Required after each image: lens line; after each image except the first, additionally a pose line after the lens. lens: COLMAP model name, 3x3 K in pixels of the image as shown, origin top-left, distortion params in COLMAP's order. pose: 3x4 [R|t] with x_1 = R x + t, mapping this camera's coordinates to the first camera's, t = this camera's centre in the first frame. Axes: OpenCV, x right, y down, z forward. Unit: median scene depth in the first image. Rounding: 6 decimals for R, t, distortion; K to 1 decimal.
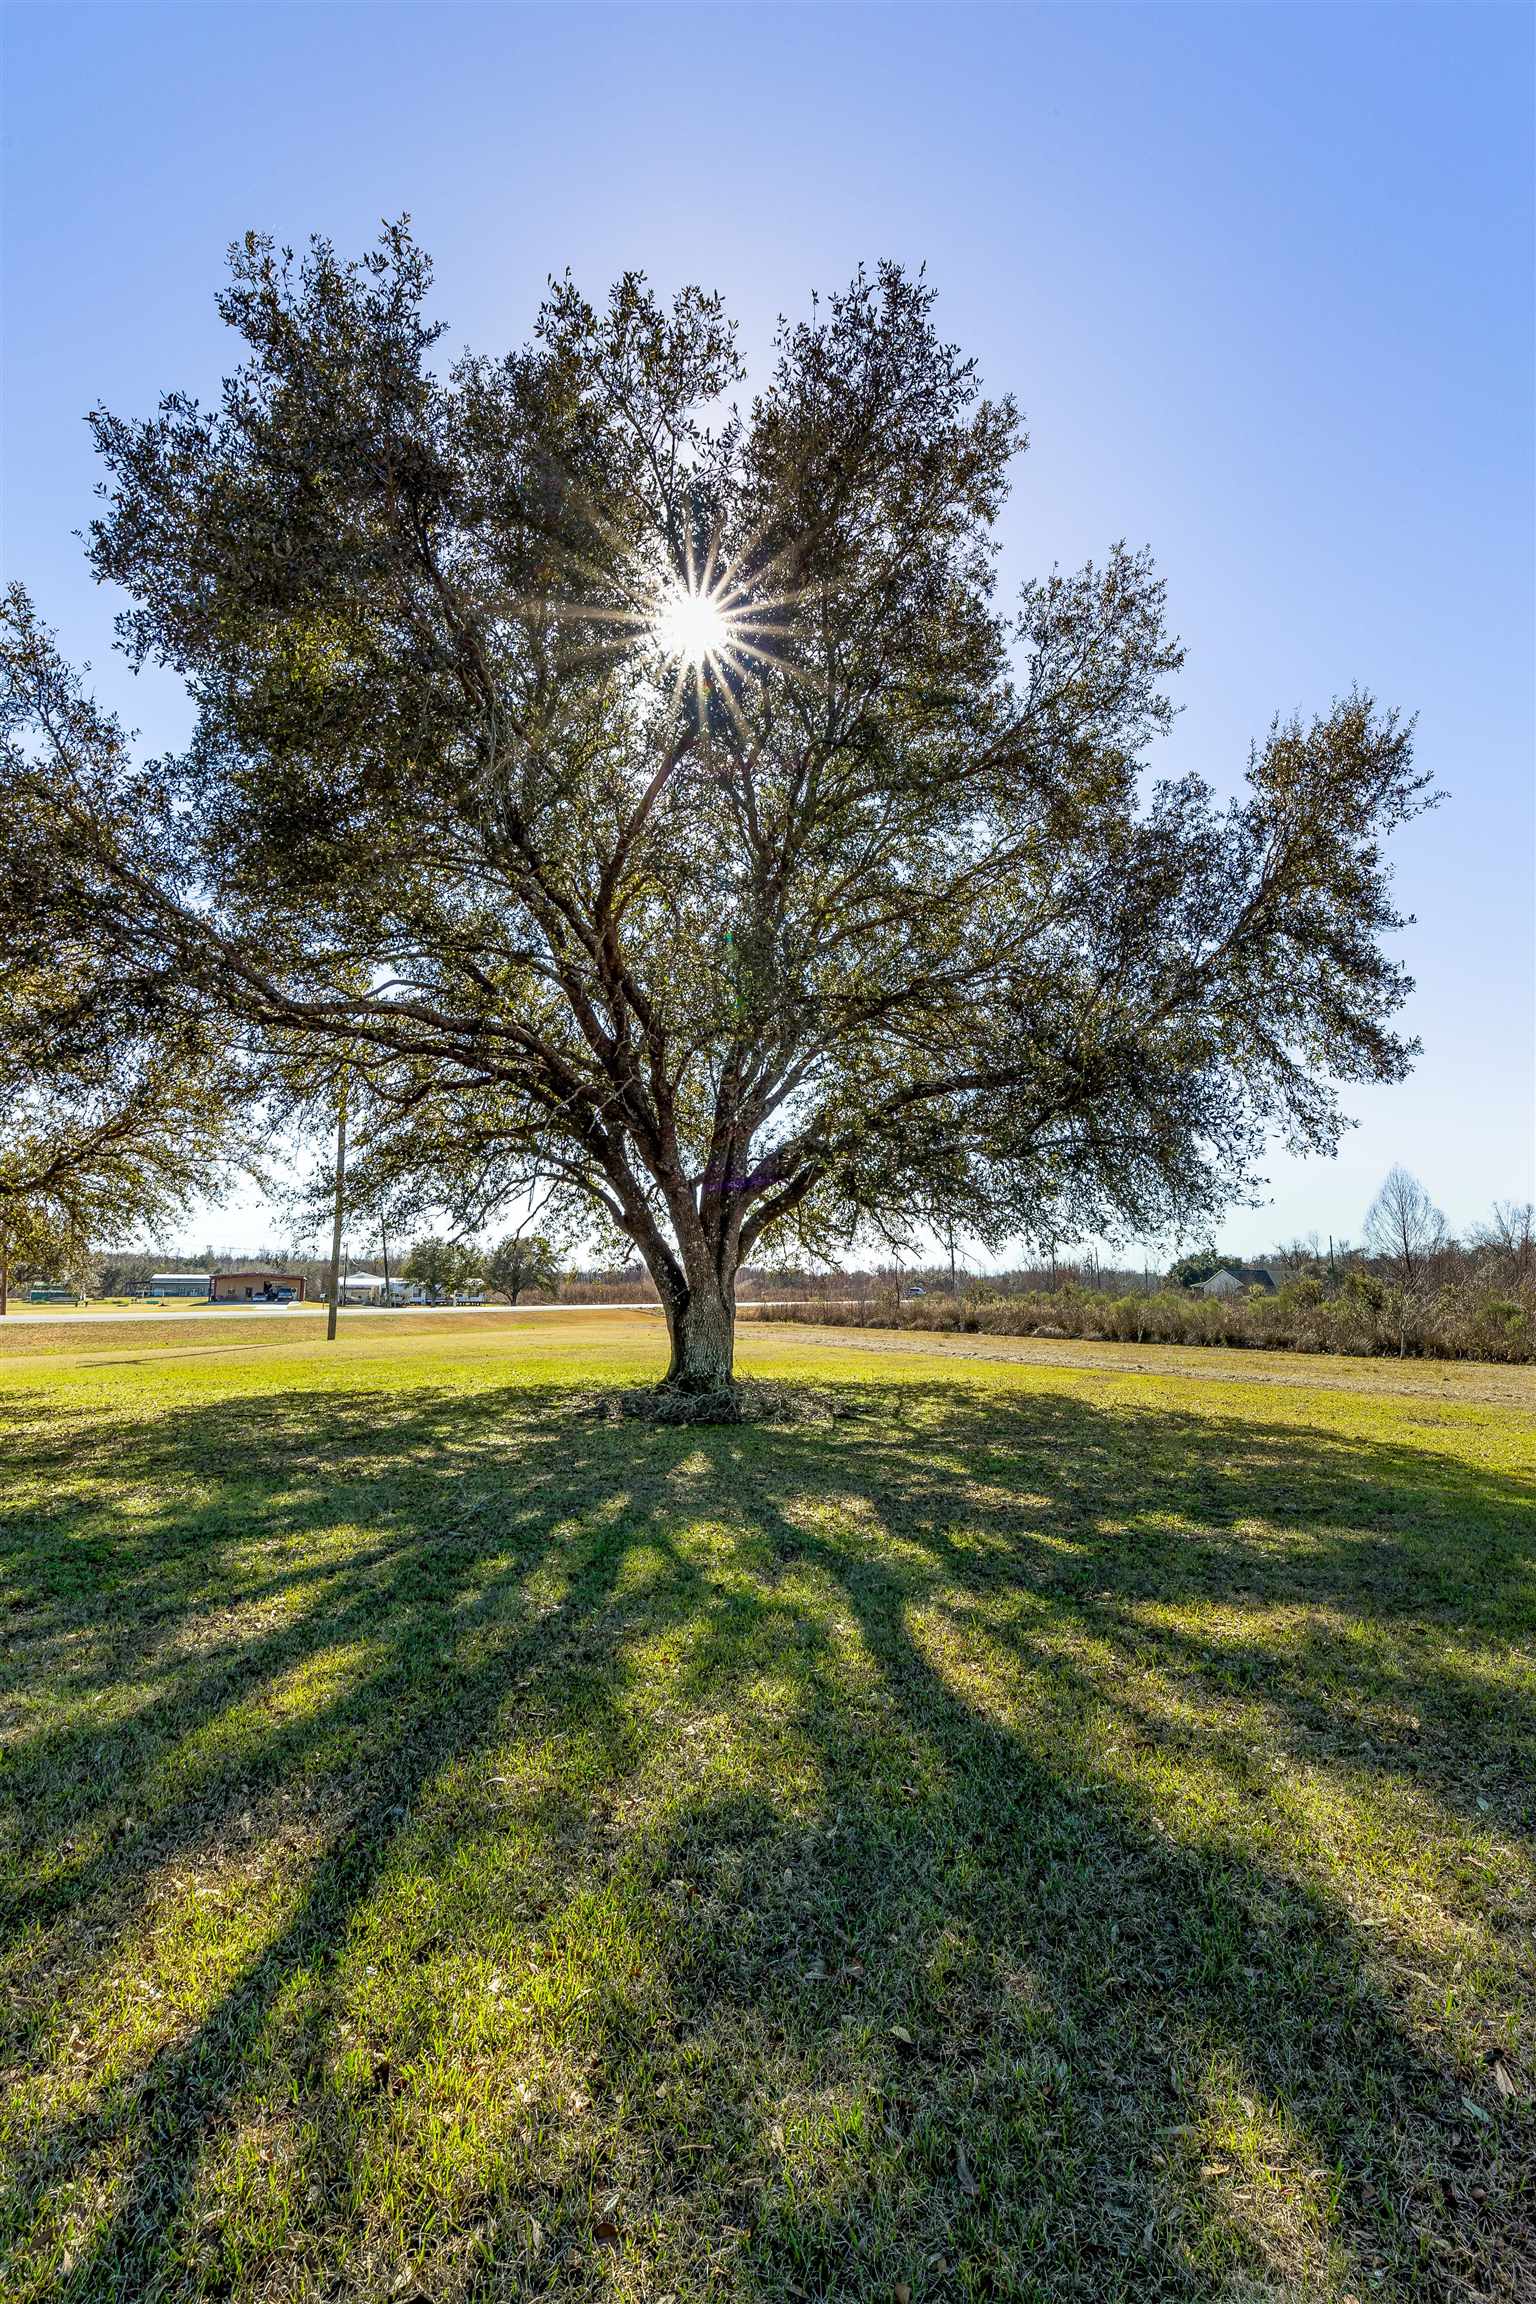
lens RADIAL K [[972.0, 0, 768.0], [0, 972.0, 1152.0], [0, 0, 1]] dist [0.000444, 0.000017]
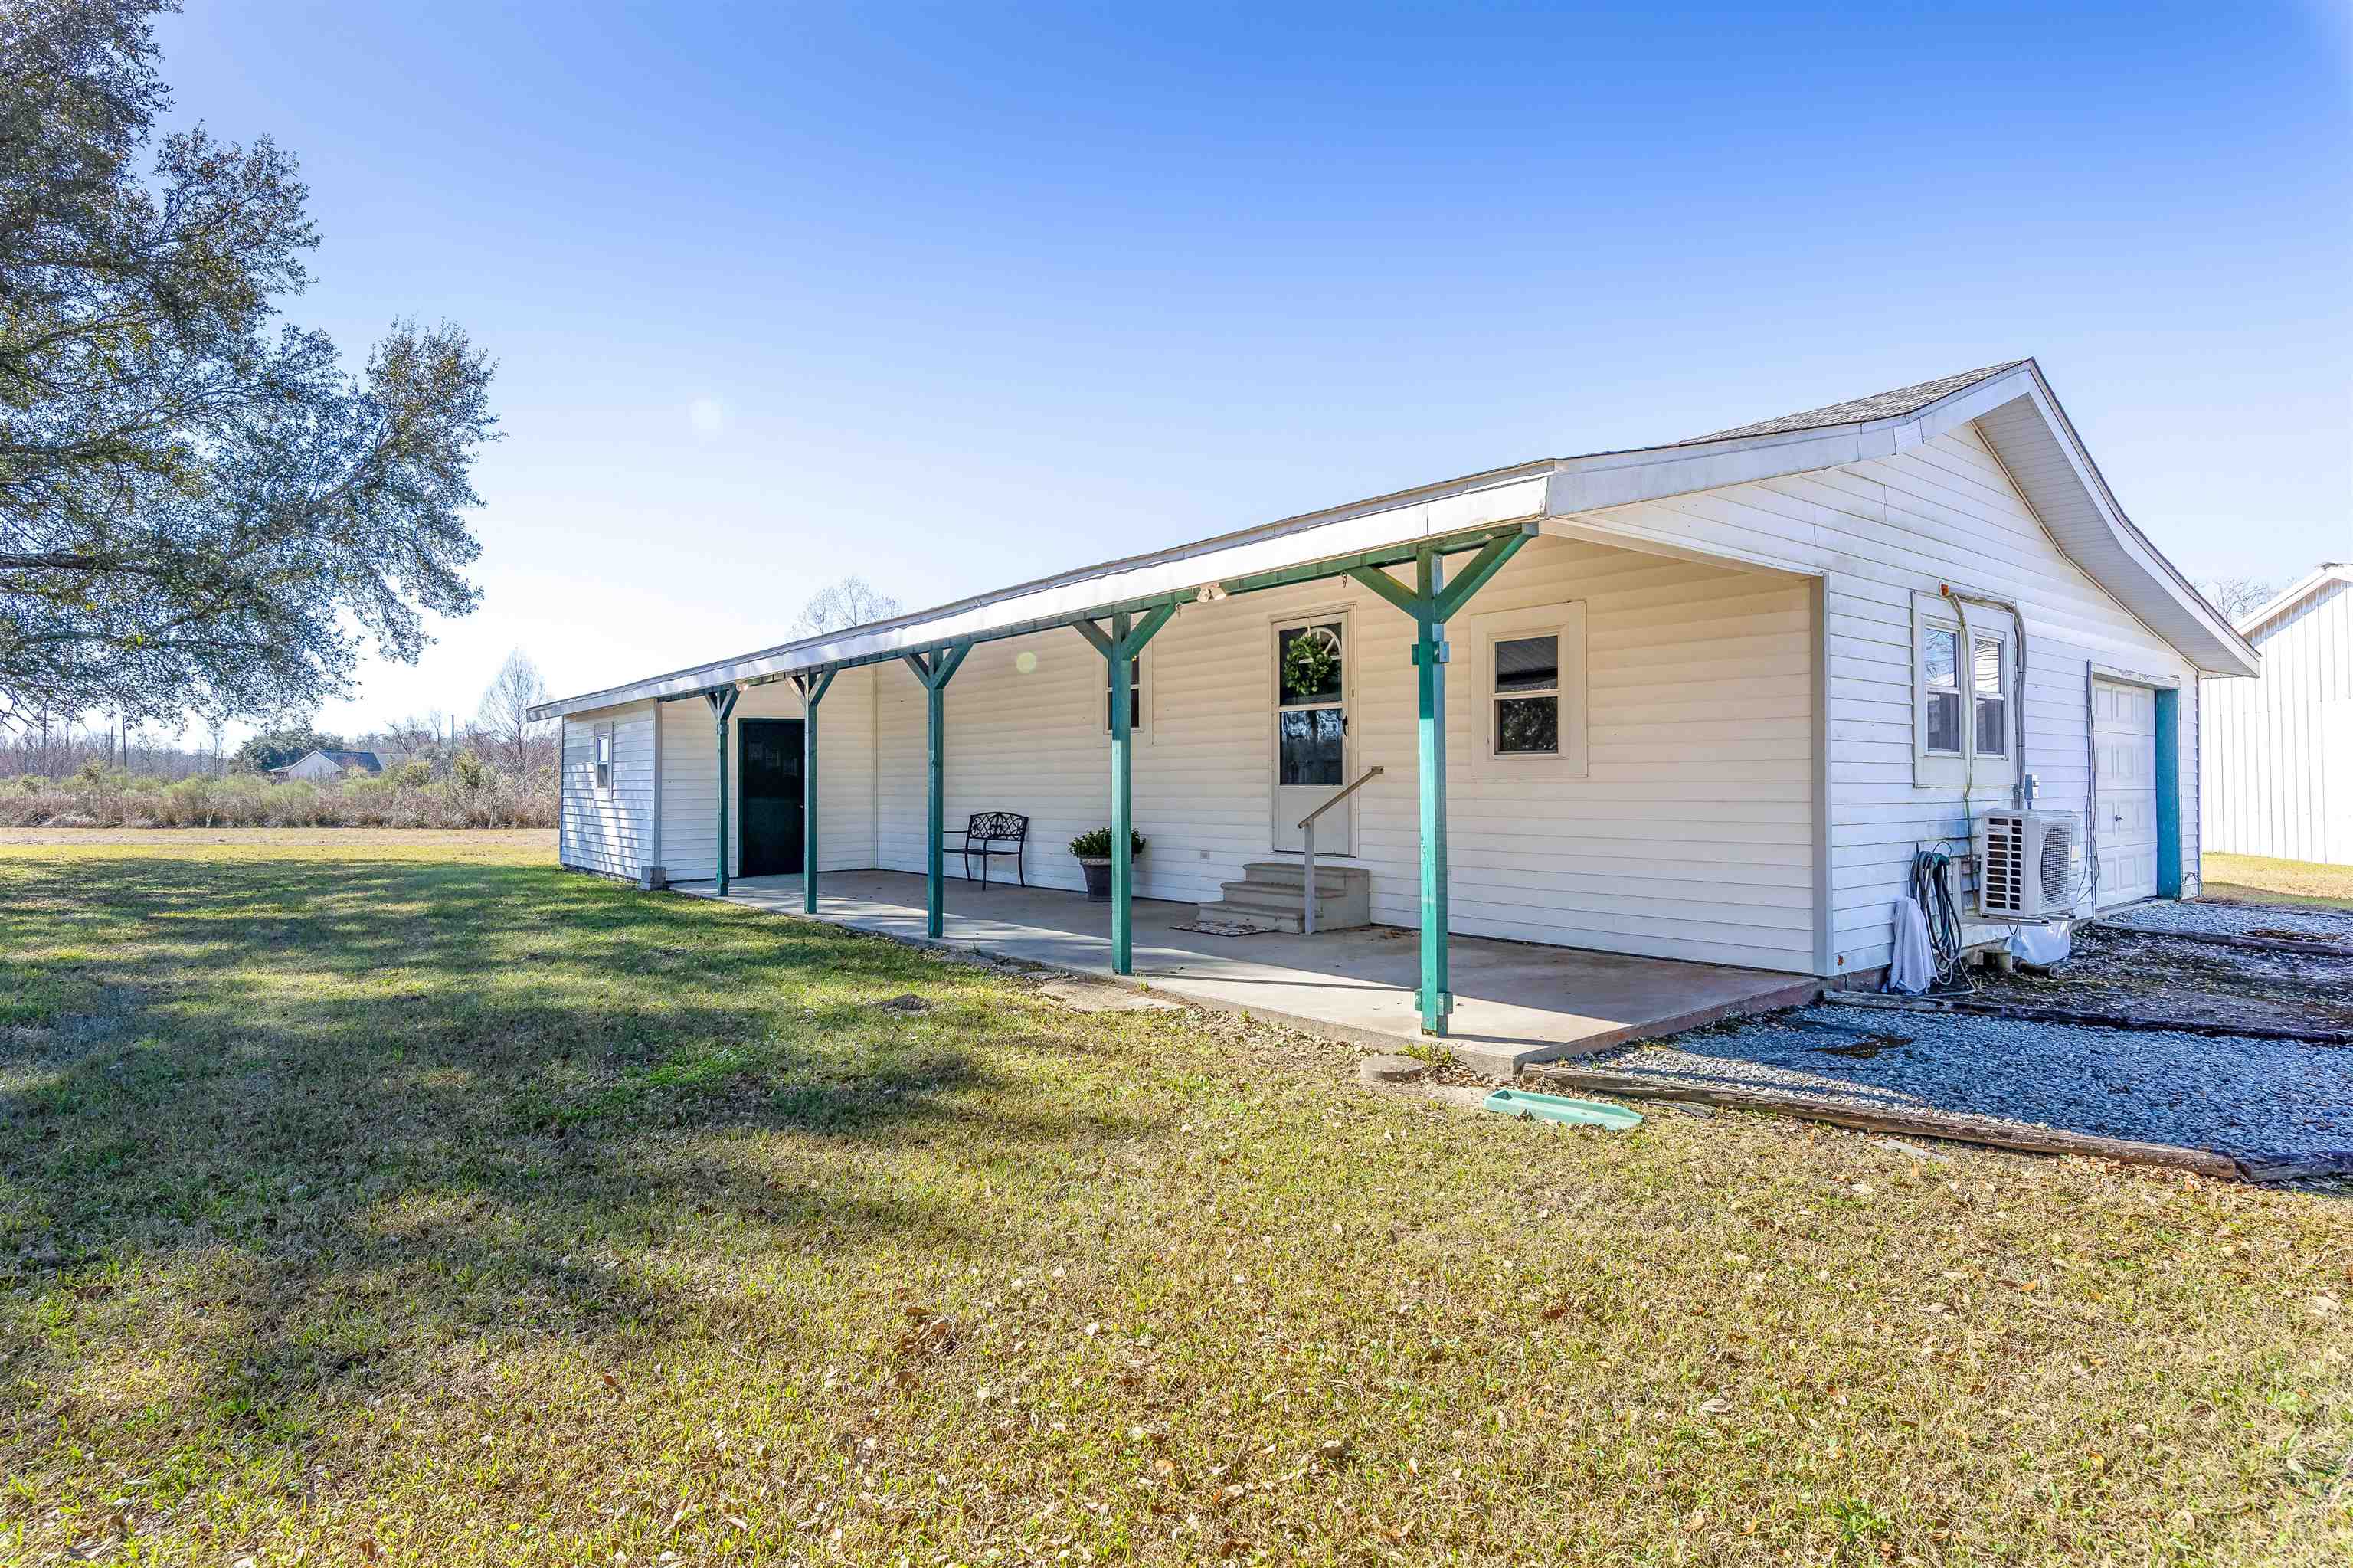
lens RADIAL K [[1227.4, 0, 1176.5], [0, 1227.4, 784.0], [0, 0, 1]] dist [-0.001587, -0.000652]
pose [[0.500045, -0.003148, 0.865993, -0.360567], [-0.121210, 0.989895, 0.073587, -0.081320], [-0.857475, -0.141764, 0.494611, -0.759767]]
